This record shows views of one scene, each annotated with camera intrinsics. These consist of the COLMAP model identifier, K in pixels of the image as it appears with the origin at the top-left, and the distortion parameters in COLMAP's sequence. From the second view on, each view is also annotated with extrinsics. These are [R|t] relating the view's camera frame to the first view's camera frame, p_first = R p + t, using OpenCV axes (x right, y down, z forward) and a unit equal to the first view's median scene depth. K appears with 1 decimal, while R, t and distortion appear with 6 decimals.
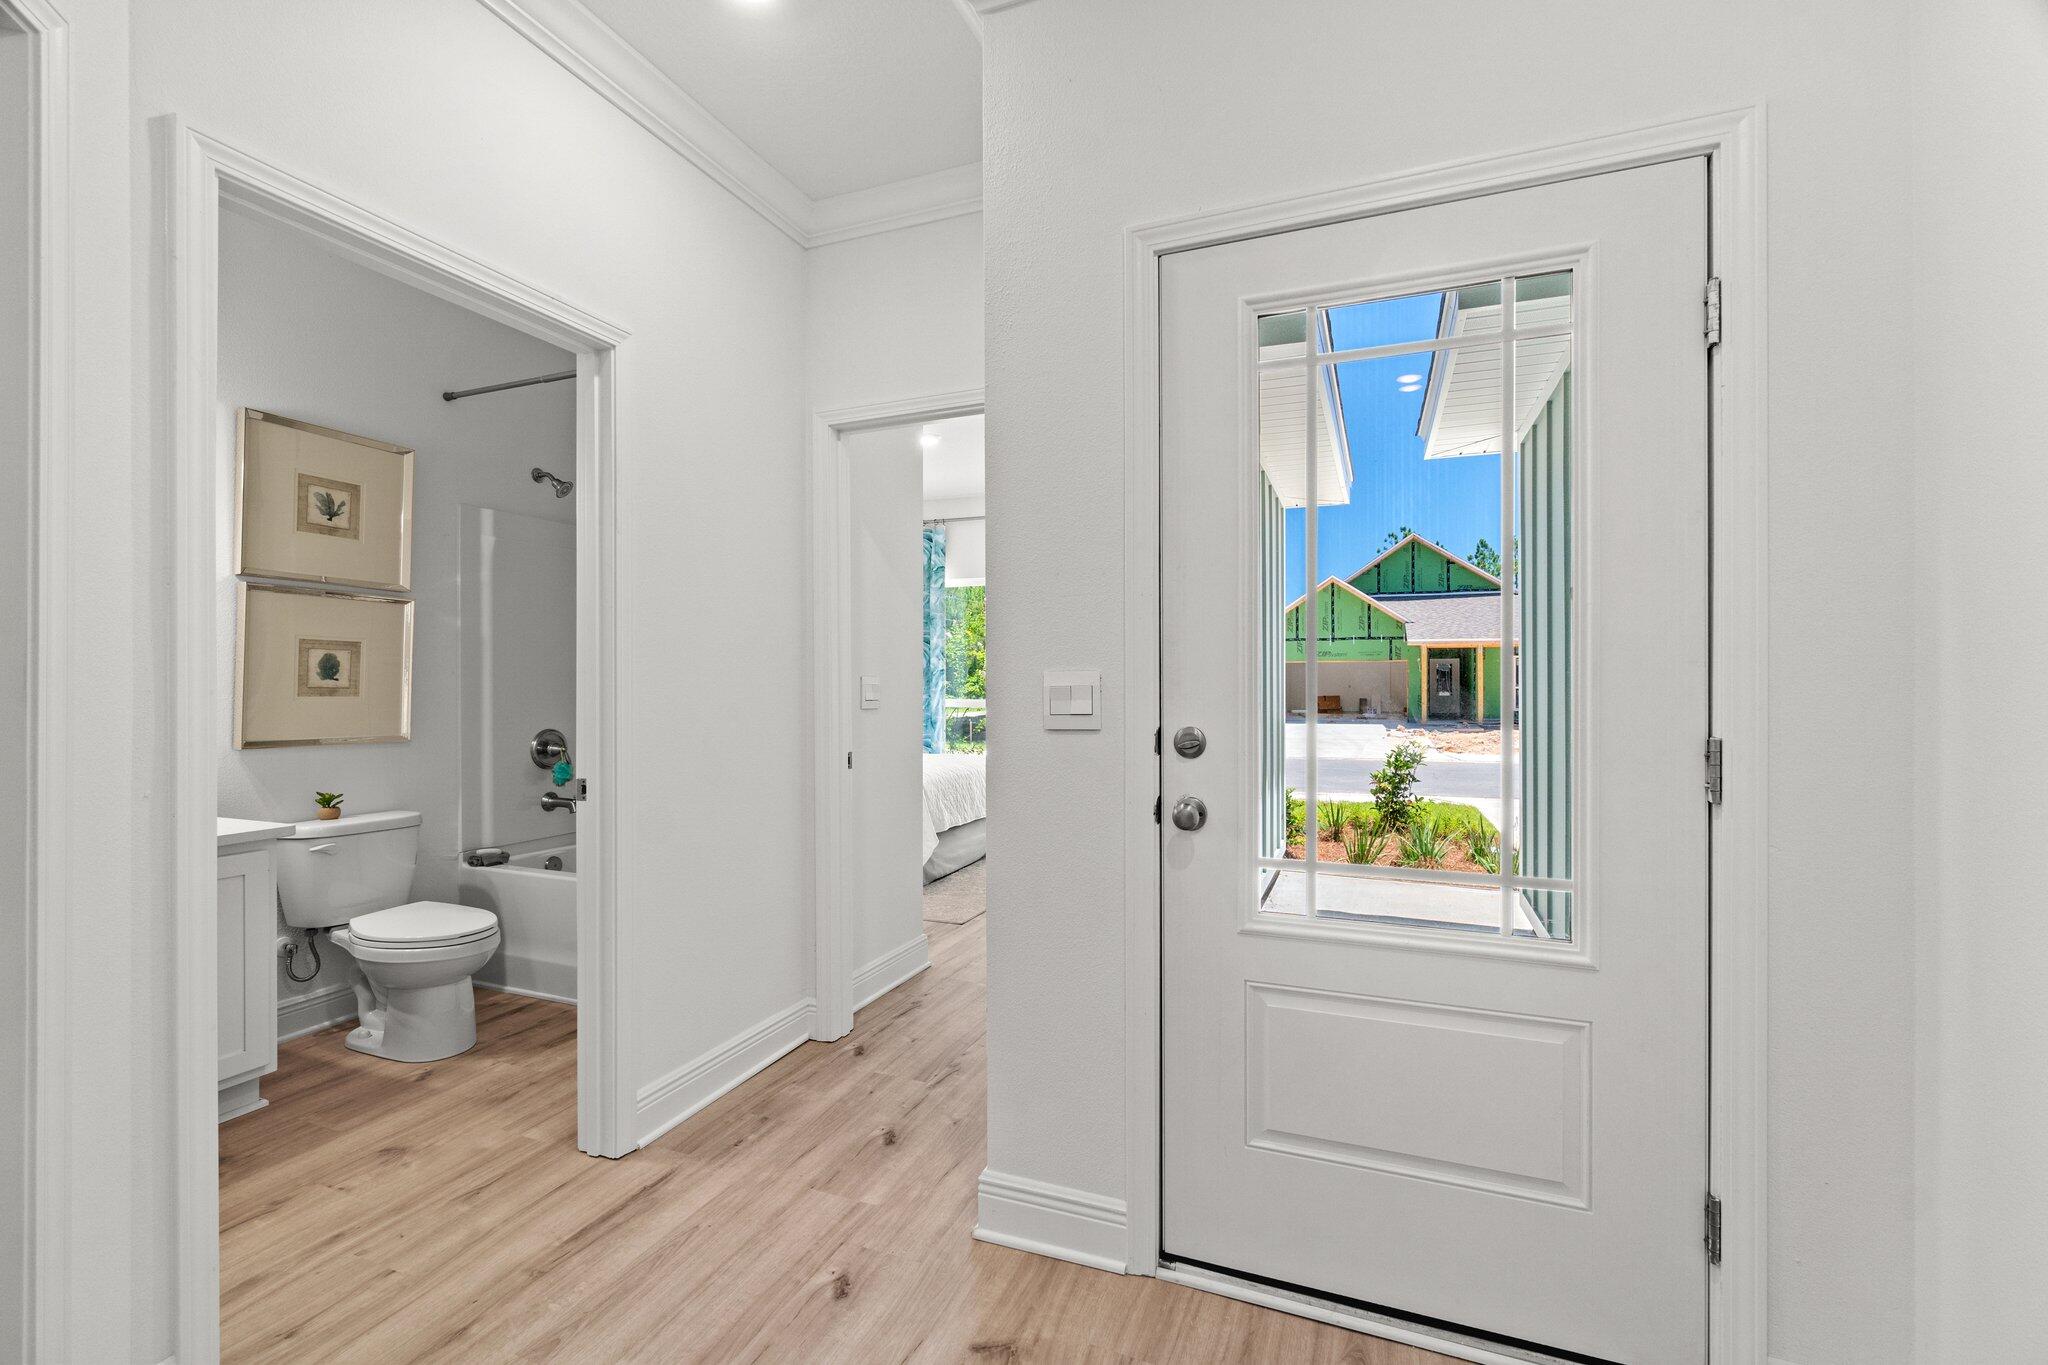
lens RADIAL K [[889.8, 0, 1030.6], [0, 889.8, 681.8], [0, 0, 1]] dist [-0.004585, -0.000359]
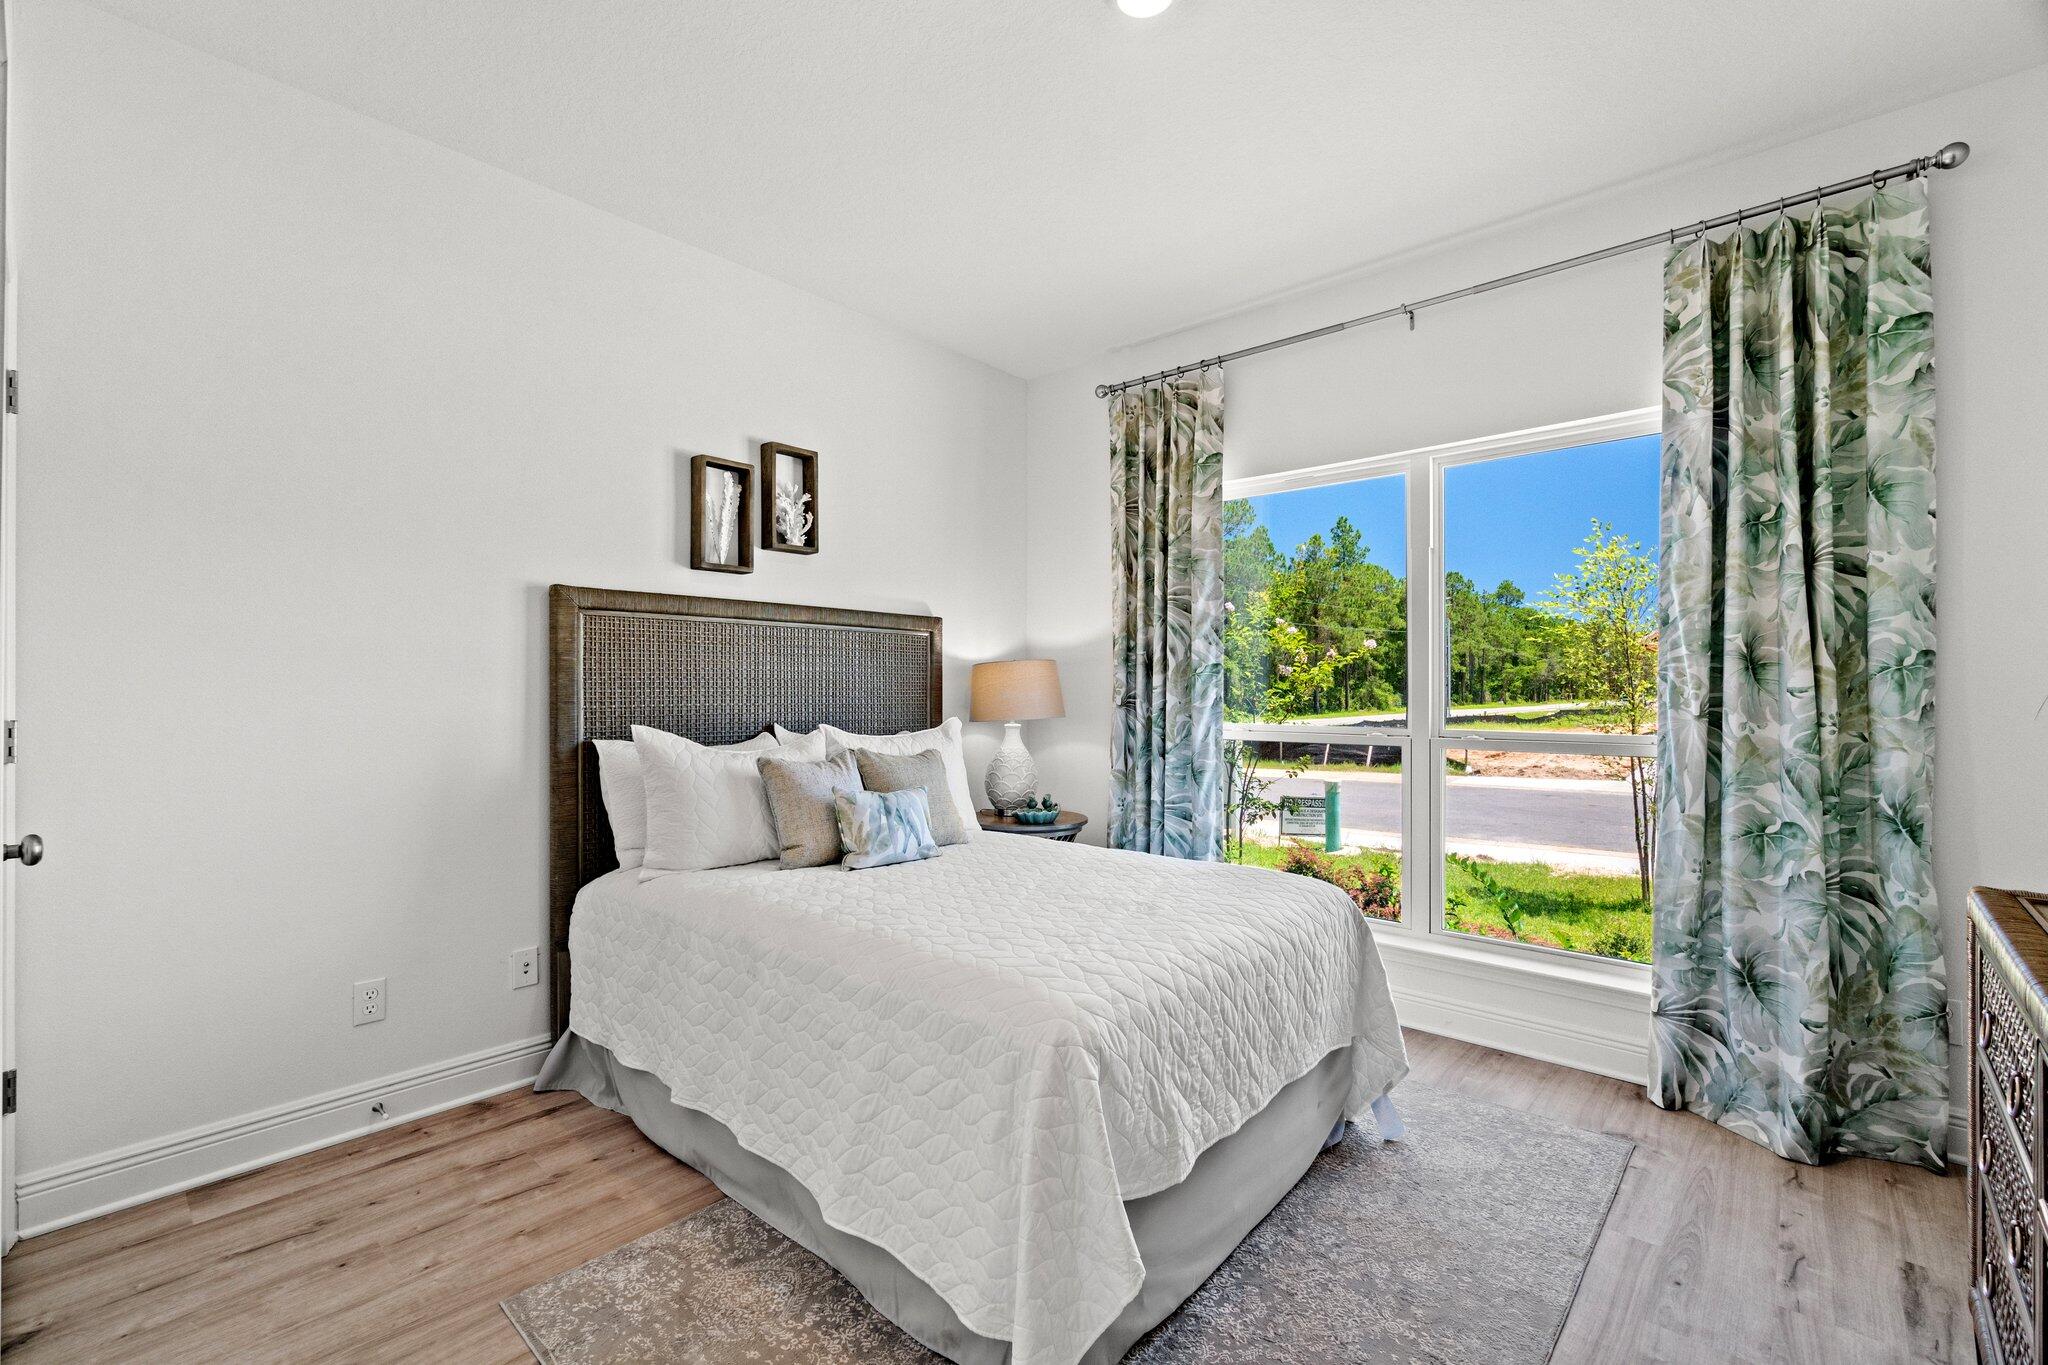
lens RADIAL K [[889.8, 0, 1021.5], [0, 889.8, 685.2], [0, 0, 1]] dist [-0.004585, -0.000359]
pose [[0.938305, 0.004819, -0.345774, -0.030222], [-0.003821, 0.999986, 0.003568, -0.003506], [0.345787, -0.002027, 0.938311, 0.502874]]
